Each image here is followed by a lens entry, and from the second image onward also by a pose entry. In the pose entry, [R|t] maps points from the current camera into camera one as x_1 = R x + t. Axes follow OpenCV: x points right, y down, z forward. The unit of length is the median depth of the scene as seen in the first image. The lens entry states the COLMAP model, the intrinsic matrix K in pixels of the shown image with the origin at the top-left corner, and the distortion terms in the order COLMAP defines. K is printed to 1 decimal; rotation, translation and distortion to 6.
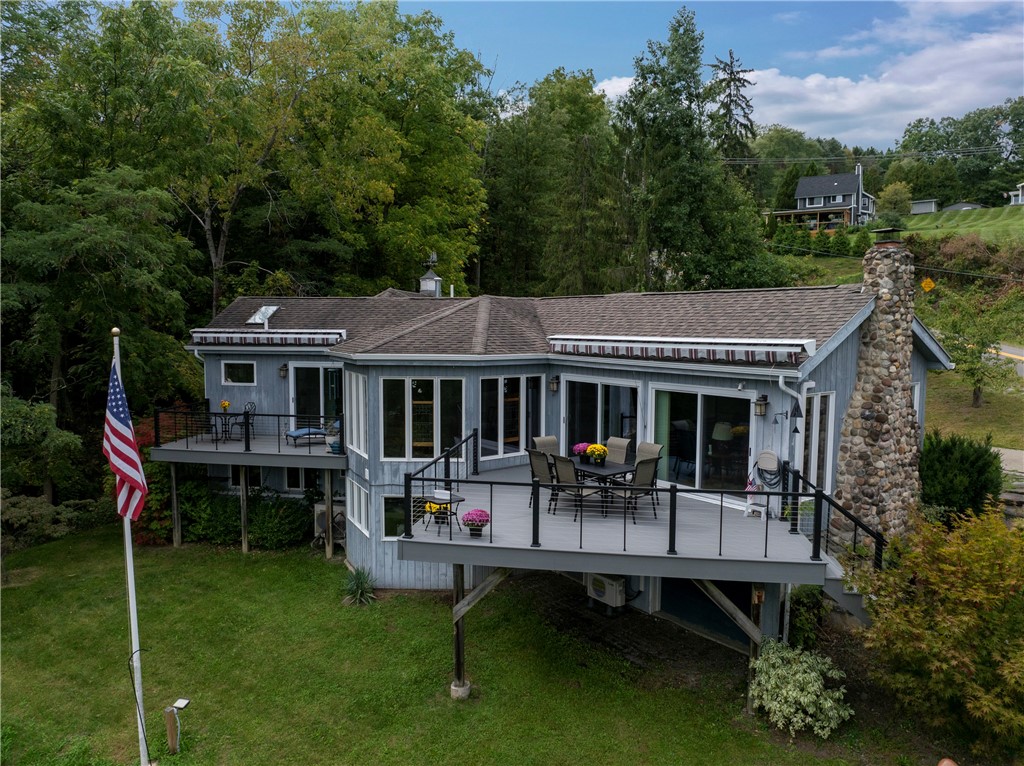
lens RADIAL K [[735.6, 0, 509.1], [0, 735.6, 384.2], [0, 0, 1]] dist [-0.039556, 0.025120]
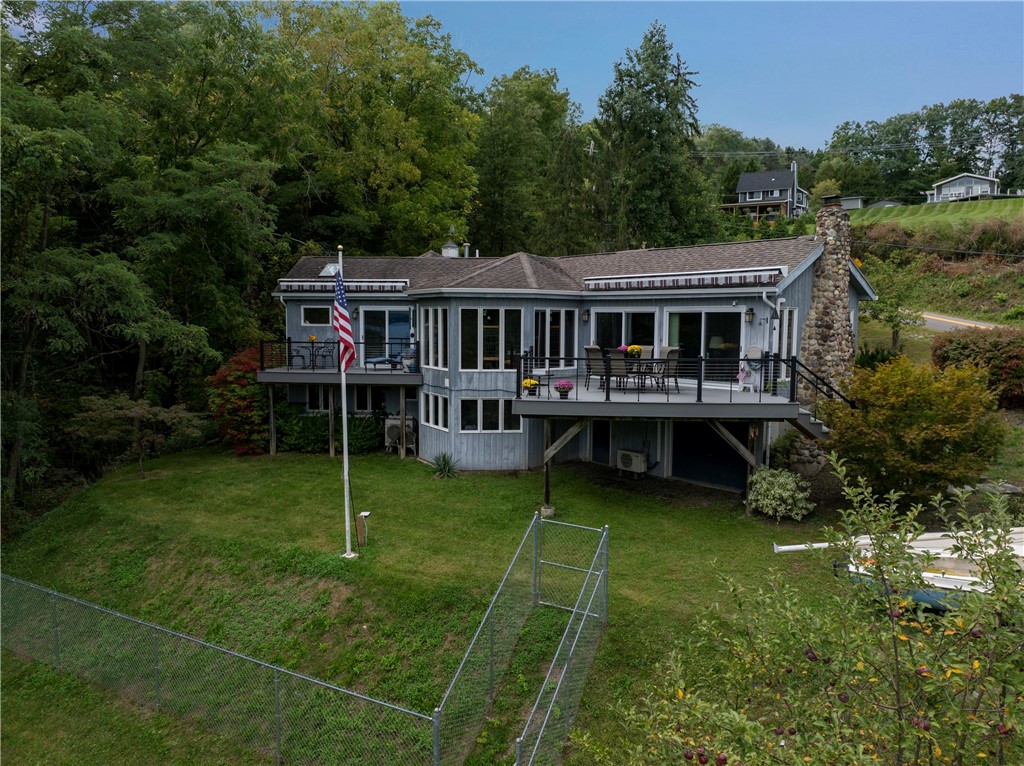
lens RADIAL K [[735.6, 0, 511.8], [0, 735.6, 383.0], [0, 0, 1]] dist [-0.039556, 0.025120]
pose [[0.996515, -0.005994, 0.083192, -0.155648], [0.005592, 0.999972, 0.005063, 0.097367], [-0.083220, -0.004581, 0.996521, -0.256501]]
